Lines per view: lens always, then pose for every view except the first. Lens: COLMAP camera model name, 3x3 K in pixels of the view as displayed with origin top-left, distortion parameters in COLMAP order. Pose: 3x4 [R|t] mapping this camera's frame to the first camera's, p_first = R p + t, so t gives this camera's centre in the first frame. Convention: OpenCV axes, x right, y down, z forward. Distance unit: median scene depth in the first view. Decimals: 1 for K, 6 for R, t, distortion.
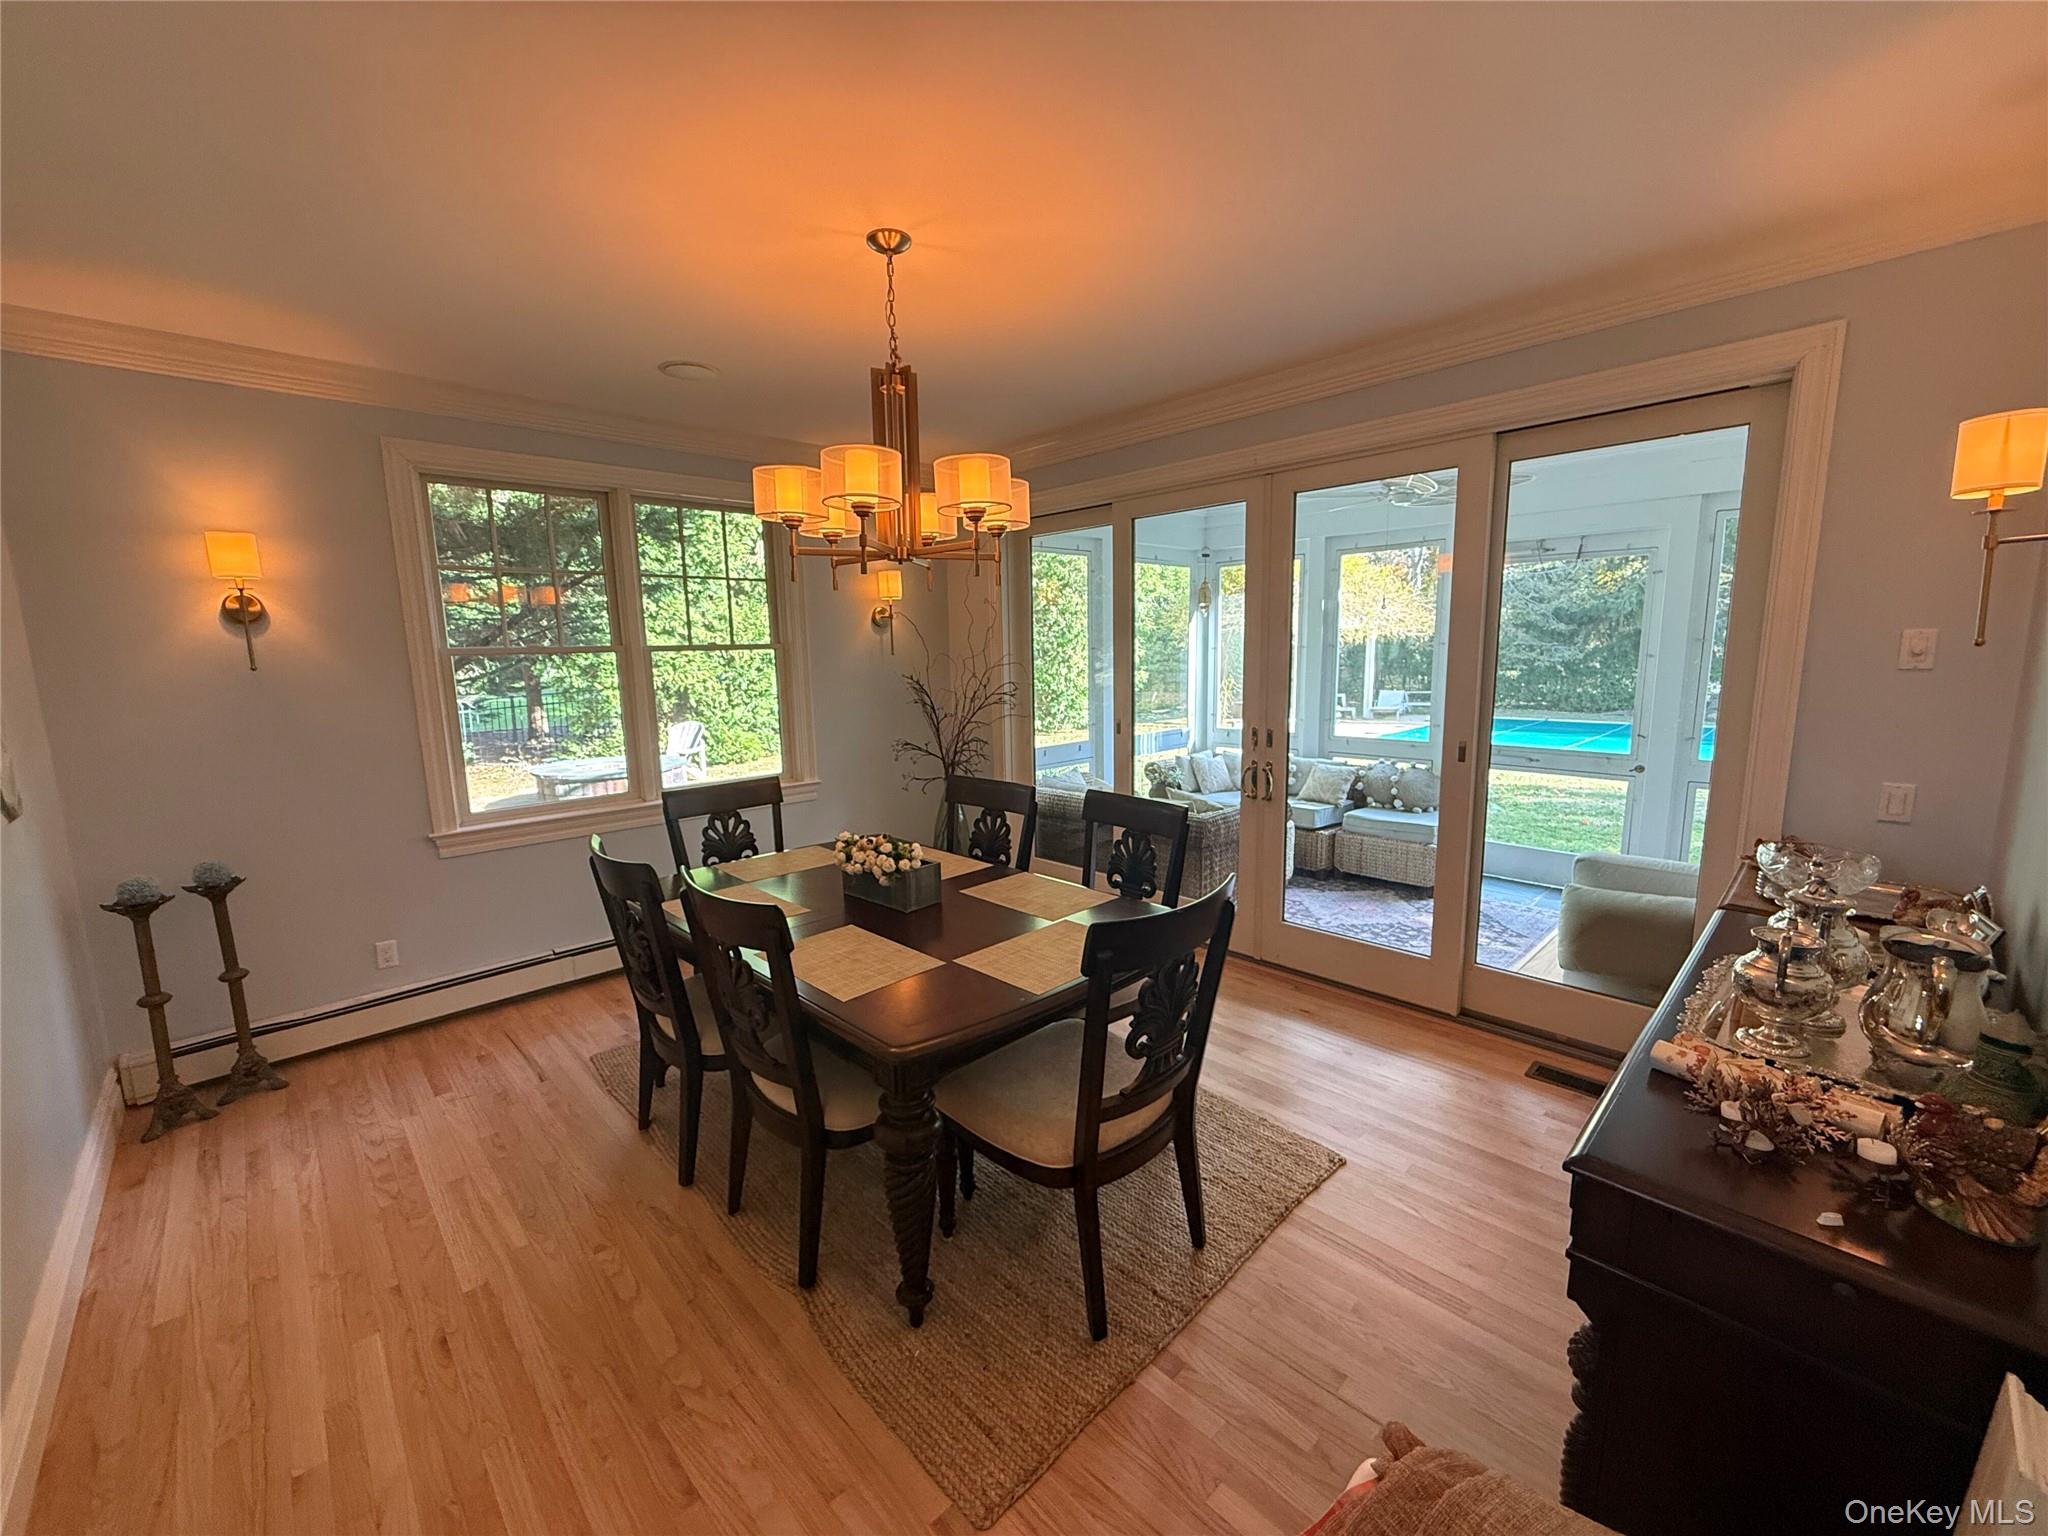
lens RADIAL K [[814.9, 0, 1017.7], [0, 814.9, 773.2], [0, 0, 1]] dist [-0.002440, -0.000765]
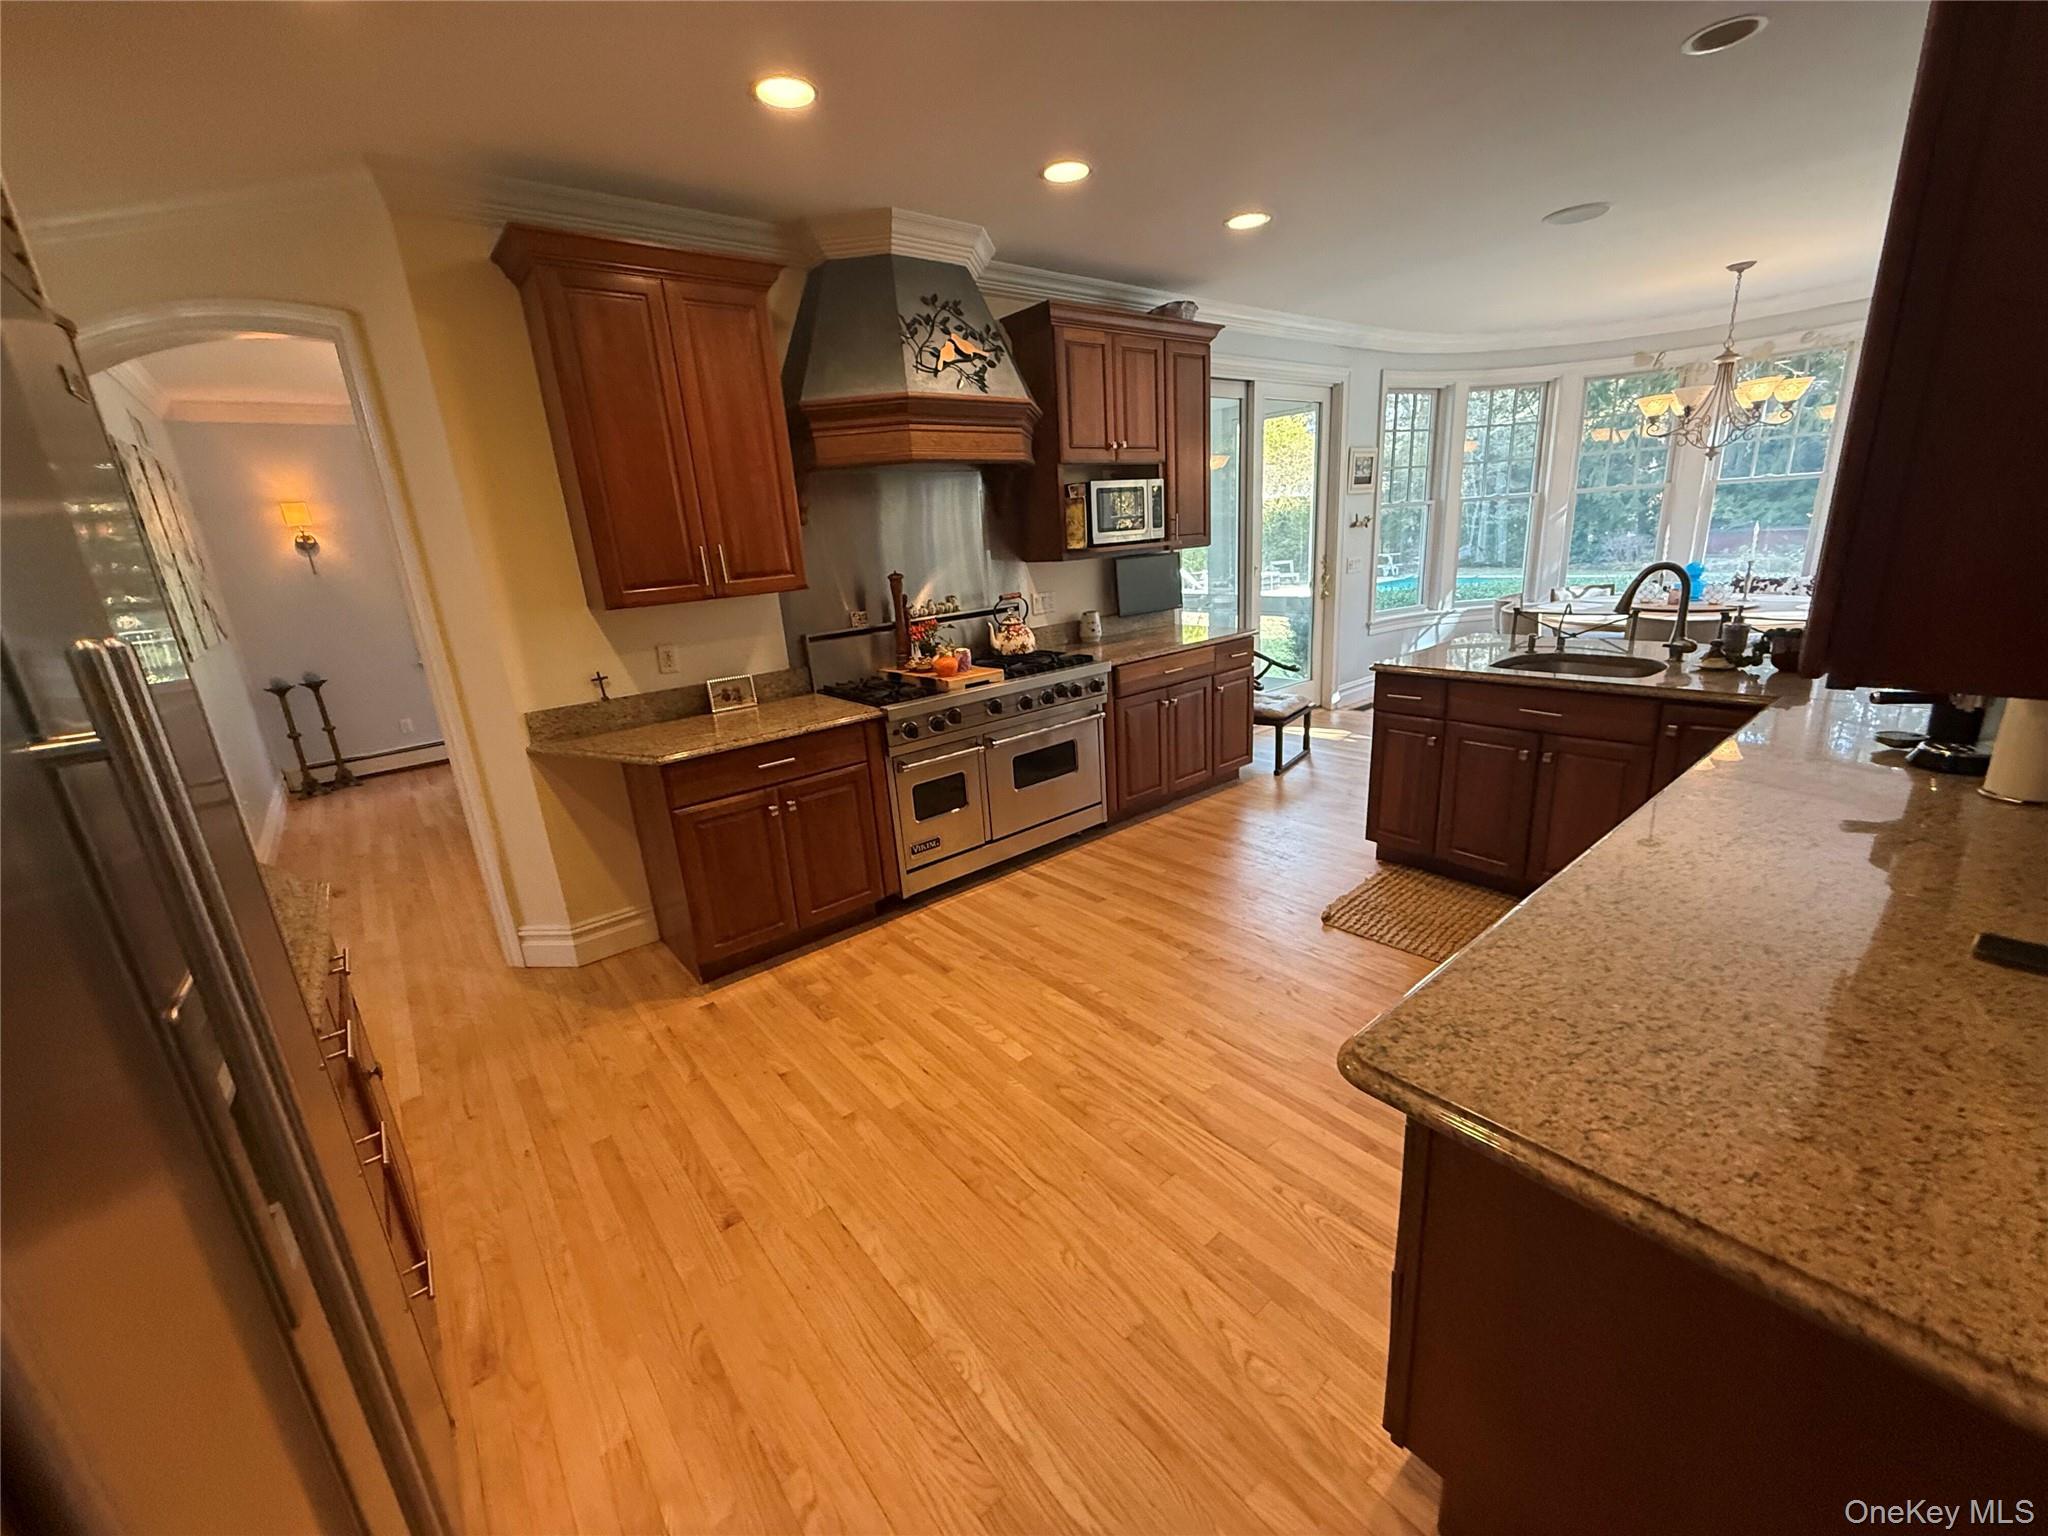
lens RADIAL K [[814.9, 0, 1013.2], [0, 814.9, 775.0], [0, 0, 1]] dist [-0.002440, -0.000765]
pose [[0.995860, -0.021119, -0.088408, 0.922822], [0.033587, 0.989294, 0.142018, 0.134529], [0.084462, -0.144400, 0.985908, -0.884650]]
